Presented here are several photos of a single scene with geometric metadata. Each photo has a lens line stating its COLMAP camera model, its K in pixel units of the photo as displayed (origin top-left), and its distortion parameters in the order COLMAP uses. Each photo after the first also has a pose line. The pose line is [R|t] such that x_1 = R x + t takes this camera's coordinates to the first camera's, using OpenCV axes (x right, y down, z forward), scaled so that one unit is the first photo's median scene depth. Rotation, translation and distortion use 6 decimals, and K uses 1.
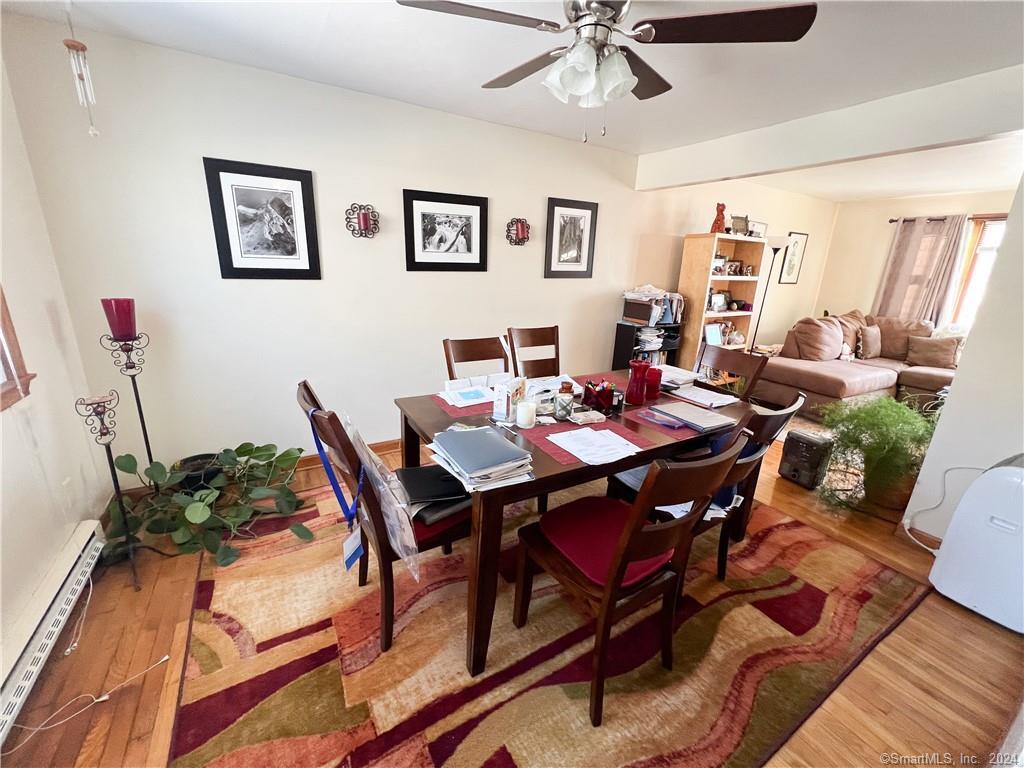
lens RADIAL K [[411.3, 0, 512.0], [0, 411.3, 384.0], [0, 0, 1]] dist [0.000197, 0.000090]
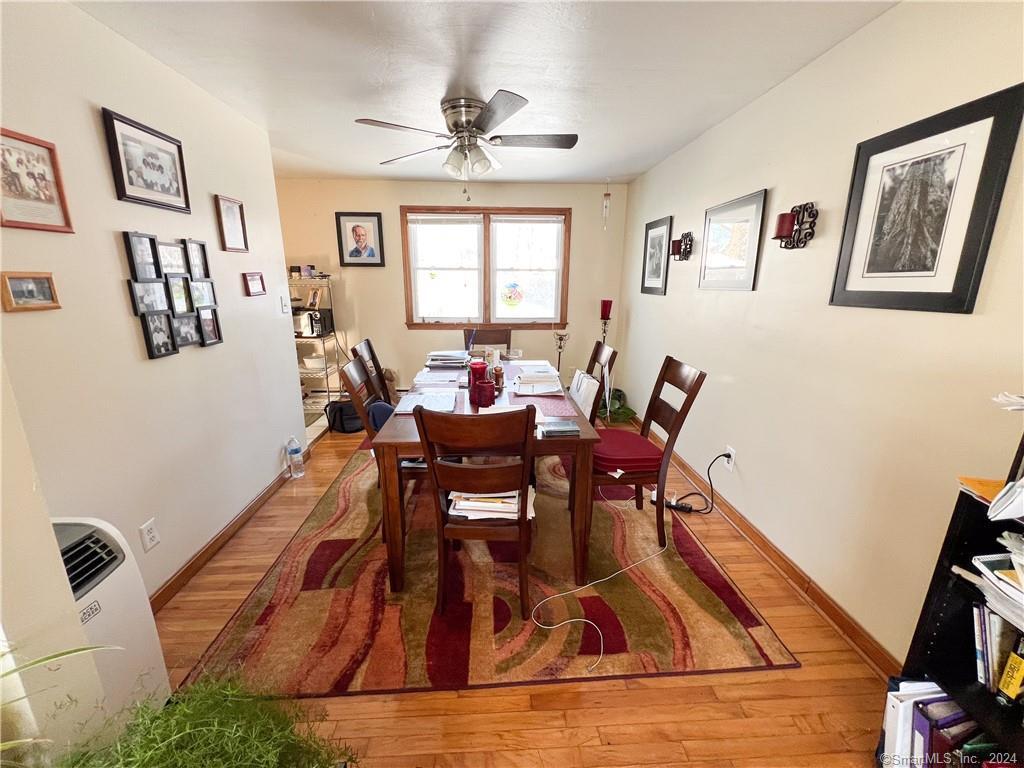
lens RADIAL K [[411.3, 0, 512.0], [0, 411.3, 384.0], [0, 0, 1]] dist [0.000197, 0.000090]
pose [[-0.463772, 0.185657, -0.866283, 0.769250], [-0.274344, 0.899641, 0.339678, -0.248151], [0.842408, 0.395193, -0.366295, 0.945910]]
